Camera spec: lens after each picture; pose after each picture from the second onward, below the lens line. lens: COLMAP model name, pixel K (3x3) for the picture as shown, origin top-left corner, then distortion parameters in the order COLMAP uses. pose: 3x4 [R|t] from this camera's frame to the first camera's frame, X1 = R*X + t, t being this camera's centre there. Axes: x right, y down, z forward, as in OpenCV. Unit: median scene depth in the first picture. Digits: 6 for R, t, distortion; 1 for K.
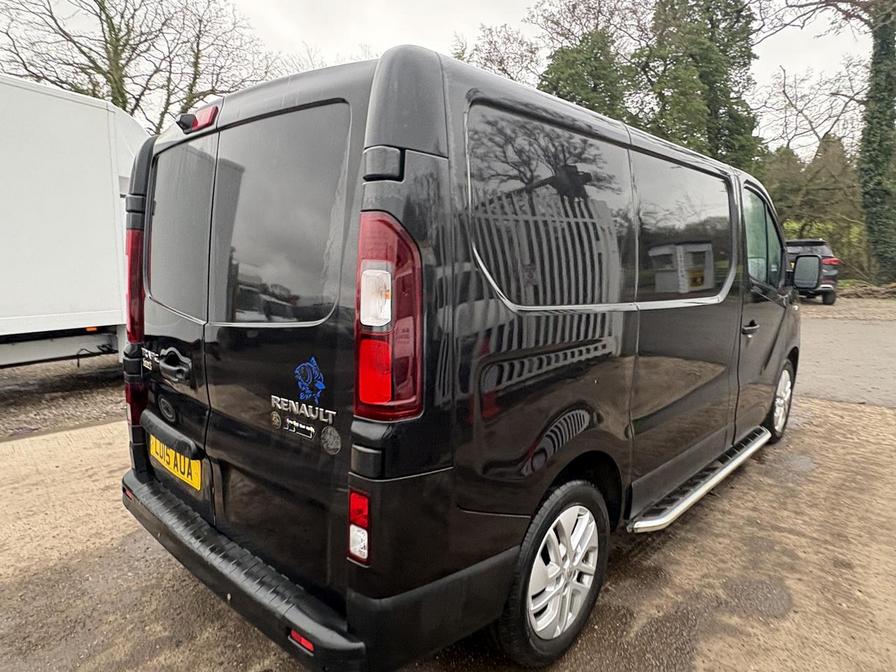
lens RADIAL K [[566.1, 0, 451.4], [0, 566.1, 337.0], [0, 0, 1]] dist [0.003654, 0.000809]
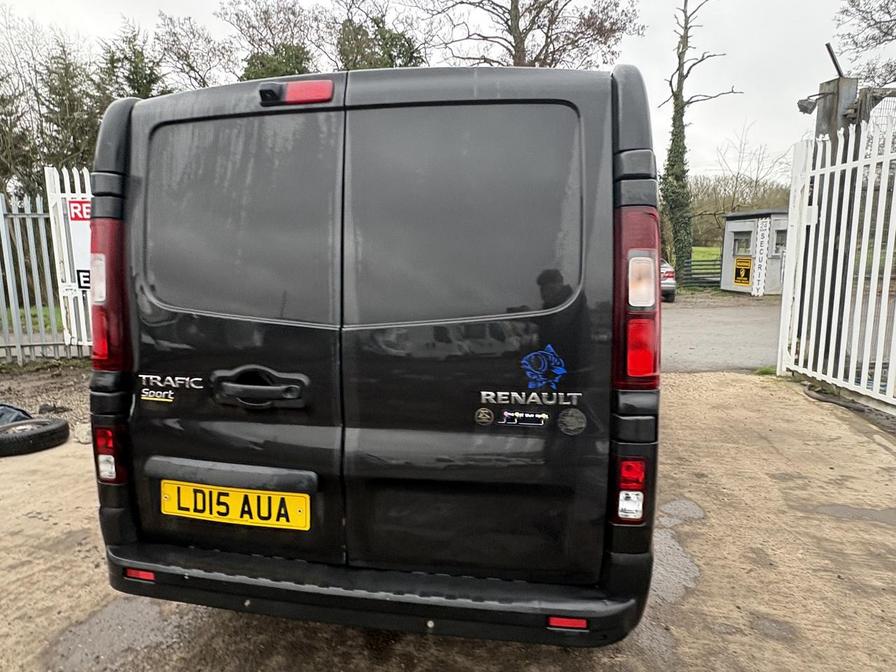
lens RADIAL K [[566.1, 0, 452.1], [0, 566.1, 327.2], [0, 0, 1]] dist [0.003654, 0.000809]
pose [[0.843767, -0.069086, 0.532244, -0.917570], [0.088104, 0.996057, -0.010382, -0.000384], [-0.529428, 0.055653, 0.846527, 0.215454]]
